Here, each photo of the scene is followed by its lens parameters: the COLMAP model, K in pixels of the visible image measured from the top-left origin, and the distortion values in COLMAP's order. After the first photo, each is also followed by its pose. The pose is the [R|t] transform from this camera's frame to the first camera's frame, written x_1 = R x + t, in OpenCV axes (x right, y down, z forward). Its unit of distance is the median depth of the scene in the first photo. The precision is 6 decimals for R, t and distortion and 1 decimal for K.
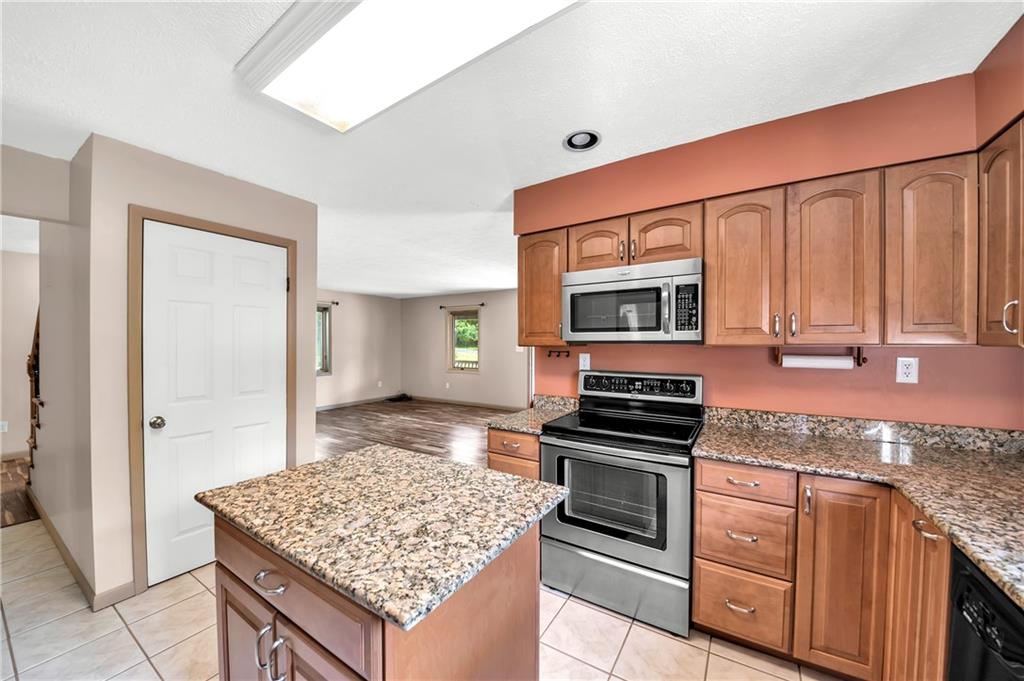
lens RADIAL K [[370.6, 0, 508.7], [0, 370.6, 346.8], [0, 0, 1]] dist [-0.007584, -0.000085]
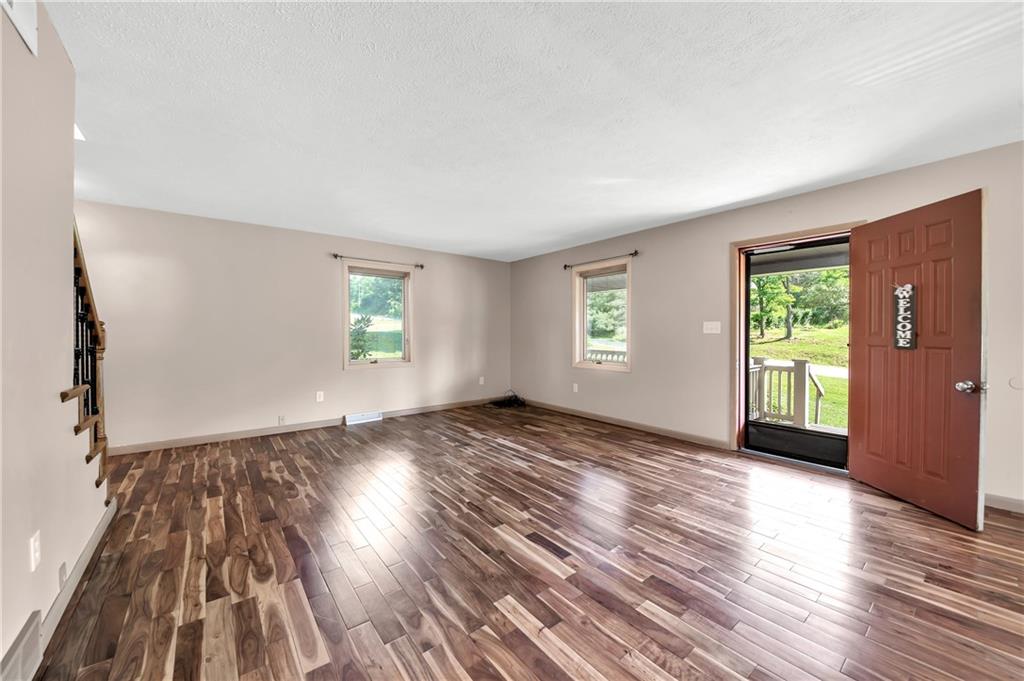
lens RADIAL K [[385.6, 0, 513.4], [0, 385.6, 337.2], [0, 0, 1]] dist [0.000819, 0.000010]
pose [[0.947181, 0.005295, -0.320656, -0.077983], [-0.005299, 0.999986, 0.000861, 0.023909], [0.320656, 0.000884, 0.947195, 0.484164]]
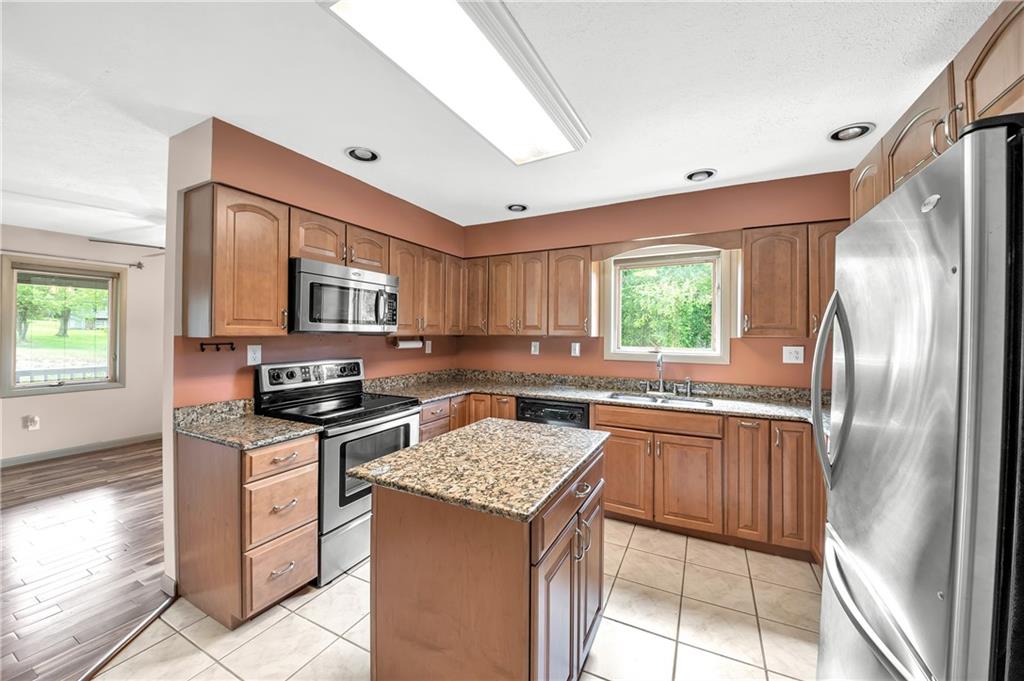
lens RADIAL K [[385.6, 0, 513.4], [0, 385.6, 337.2], [0, 0, 1]] dist [0.000819, 0.000010]
pose [[-0.108800, -0.007241, 0.994037, -1.003660], [0.007564, 0.999938, 0.008112, -0.004300], [-0.994035, 0.008401, -0.108739, 0.658171]]
